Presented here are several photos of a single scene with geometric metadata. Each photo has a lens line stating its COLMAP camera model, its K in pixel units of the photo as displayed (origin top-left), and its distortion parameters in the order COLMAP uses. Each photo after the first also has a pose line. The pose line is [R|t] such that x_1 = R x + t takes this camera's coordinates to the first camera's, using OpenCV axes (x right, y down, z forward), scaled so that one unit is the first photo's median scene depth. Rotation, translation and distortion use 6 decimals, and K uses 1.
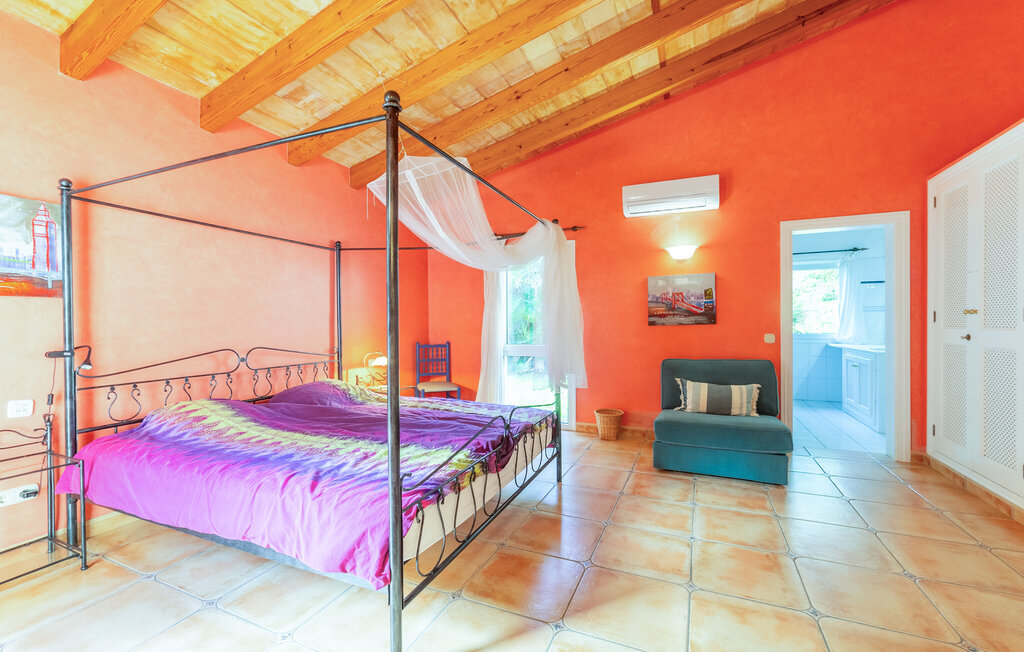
lens RADIAL K [[391.1, 0, 504.4], [0, 391.1, 341.9], [0, 0, 1]] dist [0.000486, 0.000097]
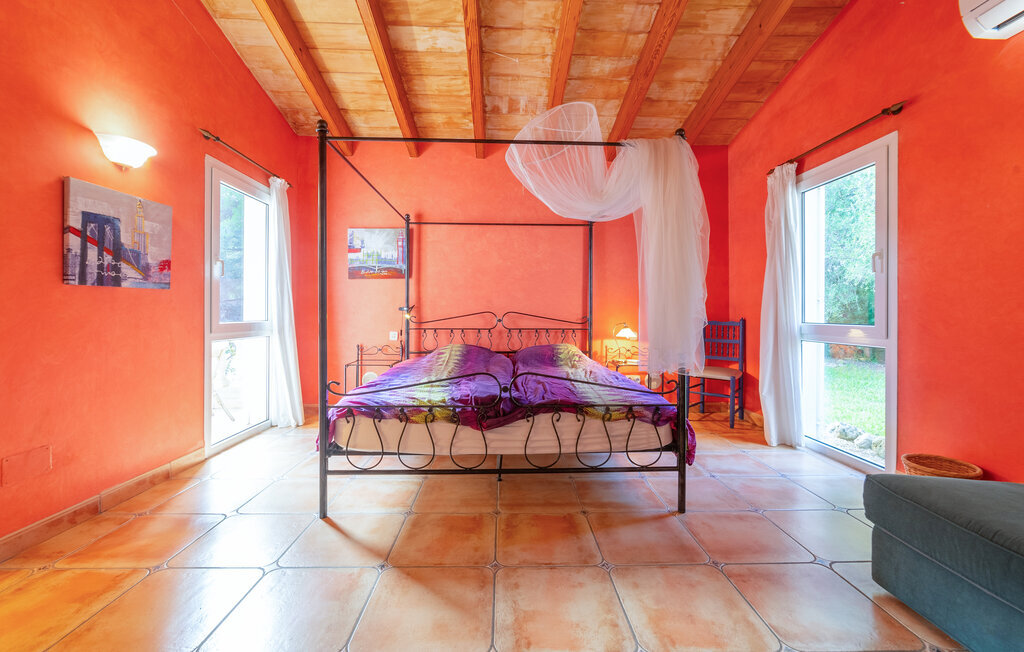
lens RADIAL K [[408.3, 0, 512.0], [0, 408.3, 326.0], [0, 0, 1]] dist [-0.014056, -0.000108]
pose [[0.473212, 0.045118, -0.879793, 0.677927], [-0.048887, 0.998494, 0.024910, 0.032409], [0.879591, 0.031222, 0.474704, 0.437717]]
